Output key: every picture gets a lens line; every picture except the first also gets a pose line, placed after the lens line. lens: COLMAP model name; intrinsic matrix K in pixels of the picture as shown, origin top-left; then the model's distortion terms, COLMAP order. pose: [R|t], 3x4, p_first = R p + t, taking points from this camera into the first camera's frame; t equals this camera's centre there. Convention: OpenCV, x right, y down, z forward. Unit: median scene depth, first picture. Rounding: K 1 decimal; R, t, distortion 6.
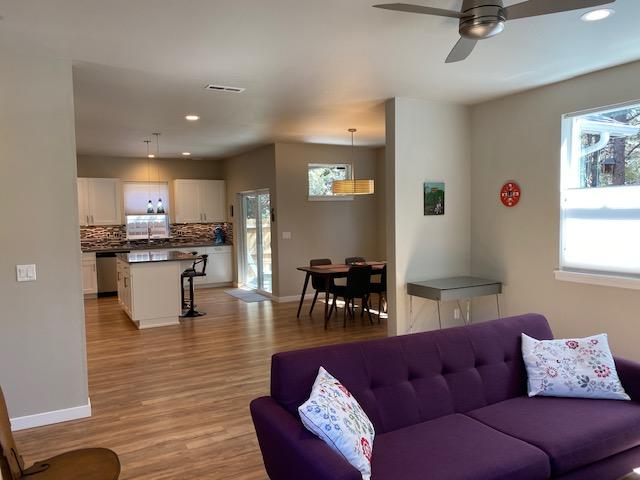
lens RADIAL K [[485.2, 0, 329.2], [0, 485.2, 243.8], [0, 0, 1]] dist [-0.003654, -0.002153]
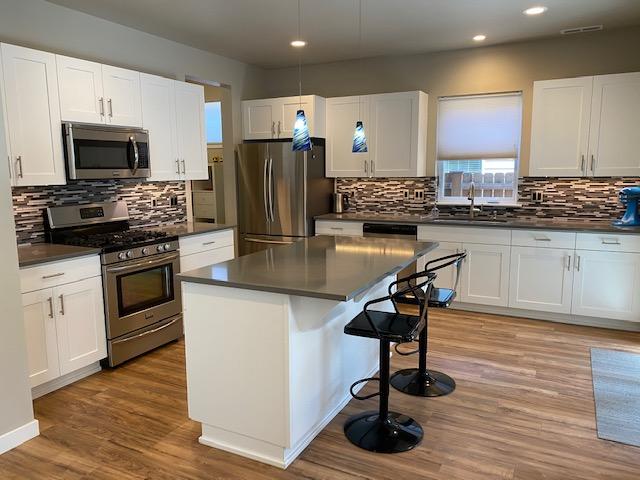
lens RADIAL K [[488.5, 0, 320.0], [0, 488.5, 240.0], [0, 0, 1]] dist [0.020830, -0.002536]
pose [[0.548829, 0.133040, -0.825280, -0.018404], [-0.054786, 0.990856, 0.123298, -0.030432], [0.834138, -0.022456, 0.551099, 0.590491]]
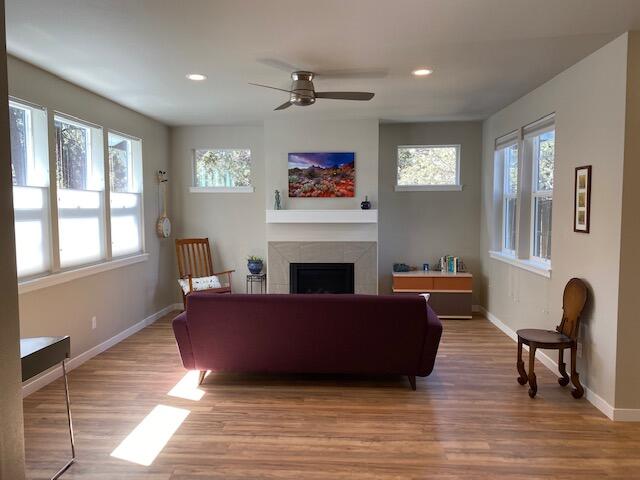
lens RADIAL K [[478.0, 0, 320.0], [0, 478.0, 240.0], [0, 0, 1]] dist [0.072218, -0.081644]
pose [[-0.835606, -0.013971, 0.549151, -0.179706], [0.054367, 0.992665, 0.107981, -0.037218], [-0.546632, 0.120086, -0.828718, 0.647501]]
